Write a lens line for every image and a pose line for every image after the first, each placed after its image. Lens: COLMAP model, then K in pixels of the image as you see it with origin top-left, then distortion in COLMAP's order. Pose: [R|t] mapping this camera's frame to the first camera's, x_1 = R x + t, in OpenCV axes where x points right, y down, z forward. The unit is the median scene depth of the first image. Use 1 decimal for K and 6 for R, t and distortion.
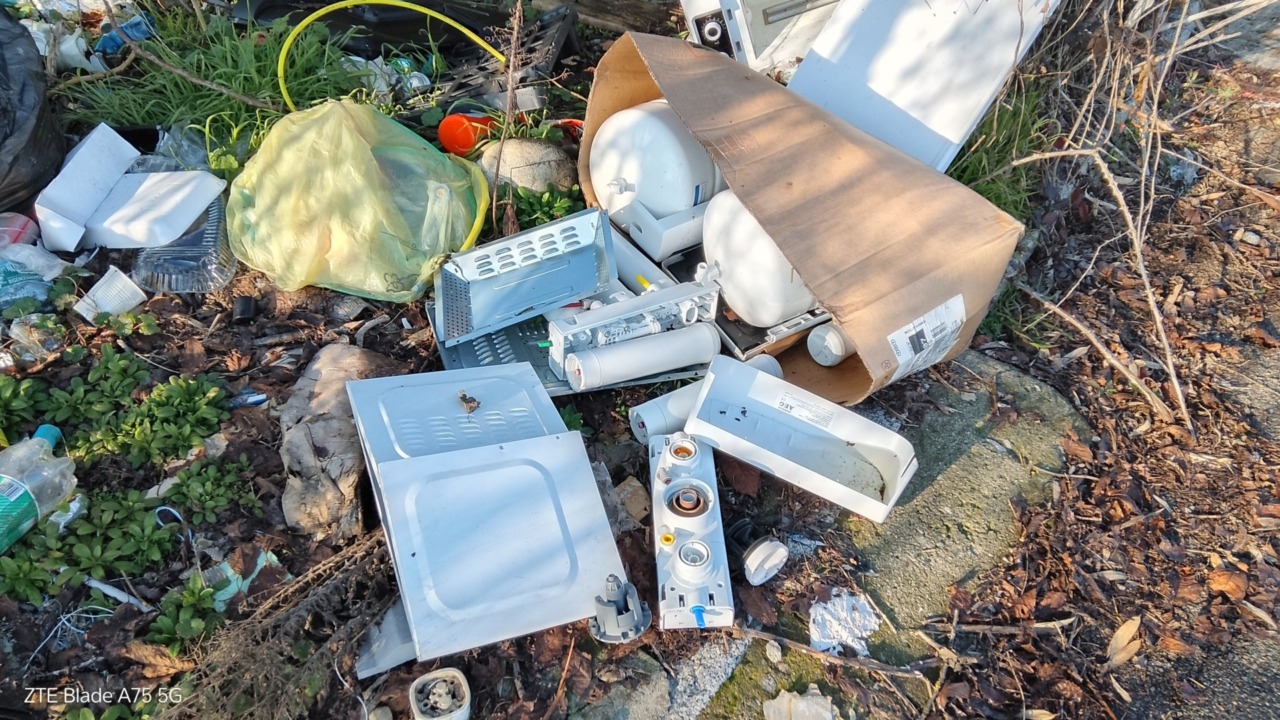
lens RADIAL K [[974.8, 0, 640.0], [0, 974.8, 360.0], [0, 0, 1]] dist [0.104205, -0.129991]
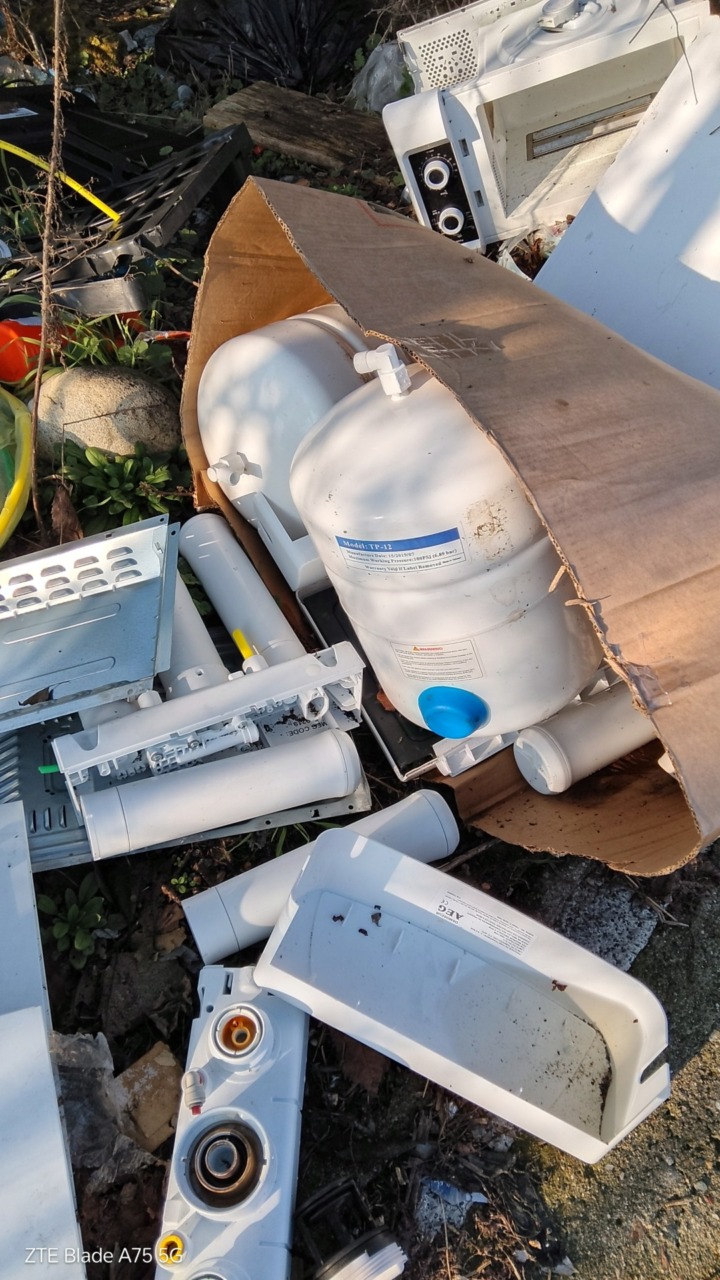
lens RADIAL K [[974.8, 0, 360.0], [0, 974.8, 640.0], [0, 0, 1]] dist [0.104205, -0.129991]
pose [[0.995507, 0.047686, -0.081806, 0.122939], [-0.034024, 0.986379, 0.160930, -0.180963], [0.088365, -0.157424, 0.983570, 0.408354]]
